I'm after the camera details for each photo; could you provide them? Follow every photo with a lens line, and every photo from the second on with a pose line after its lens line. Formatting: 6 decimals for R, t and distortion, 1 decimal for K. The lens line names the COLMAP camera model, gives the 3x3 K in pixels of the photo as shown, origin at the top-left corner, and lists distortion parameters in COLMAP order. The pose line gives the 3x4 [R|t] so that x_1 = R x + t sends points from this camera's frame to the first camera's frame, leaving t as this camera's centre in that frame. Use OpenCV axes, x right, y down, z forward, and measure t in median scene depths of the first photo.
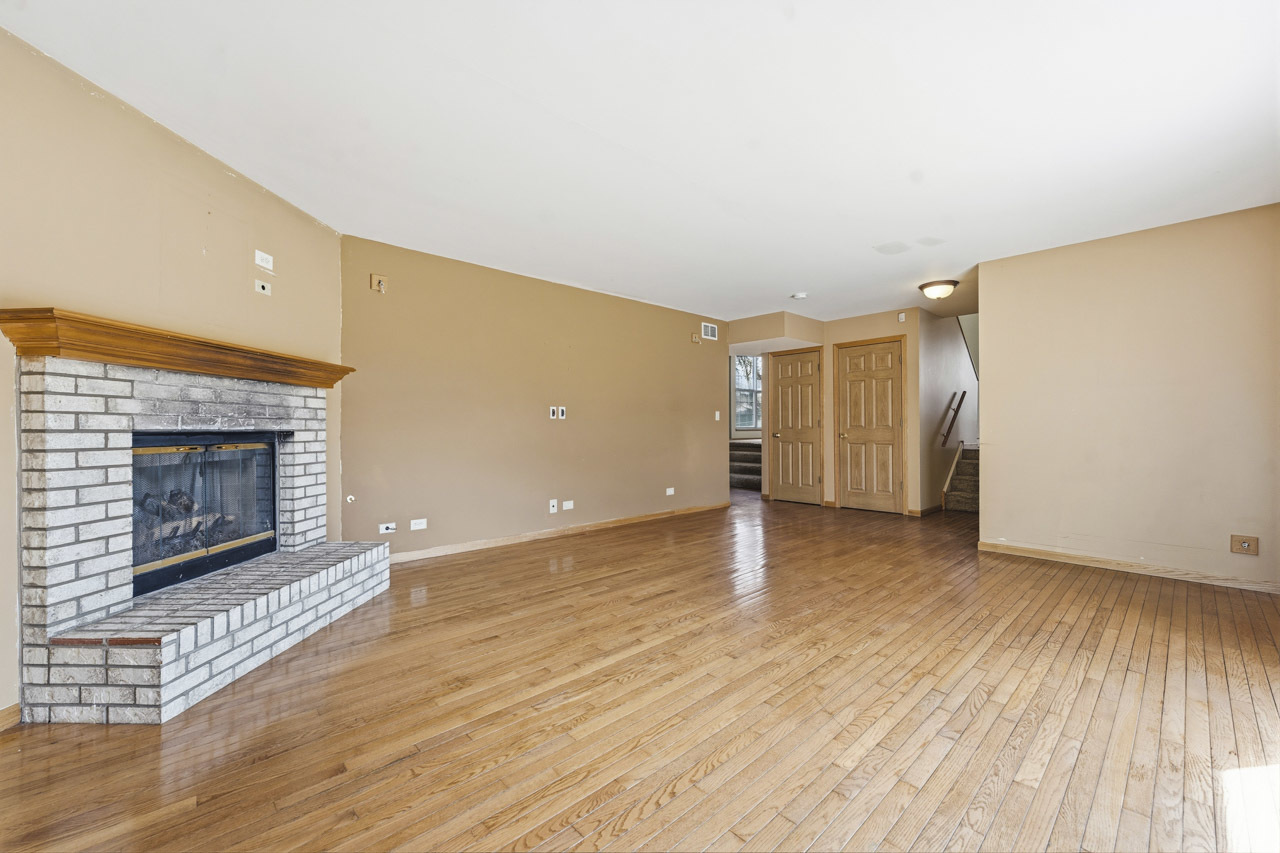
lens RADIAL K [[512.1, 0, 637.7], [0, 512.1, 426.7], [0, 0, 1]] dist [-0.002489, 0.000251]
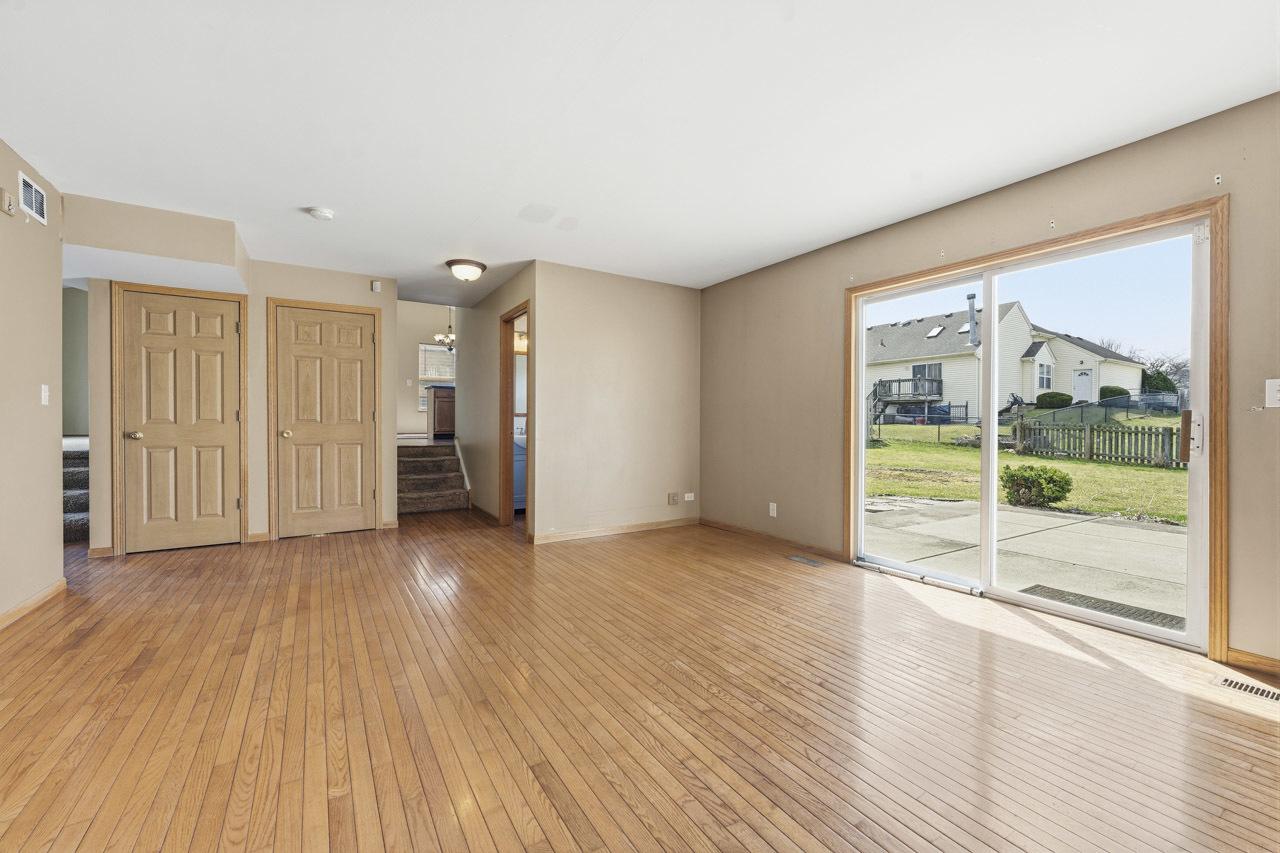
lens RADIAL K [[512.1, 0, 637.7], [0, 512.1, 426.7], [0, 0, 1]] dist [-0.002489, 0.000251]
pose [[0.196613, -0.004262, 0.980472, -0.203063], [-0.002350, 0.999986, 0.004818, 0.003615], [-0.980478, -0.003251, 0.196600, 0.446995]]
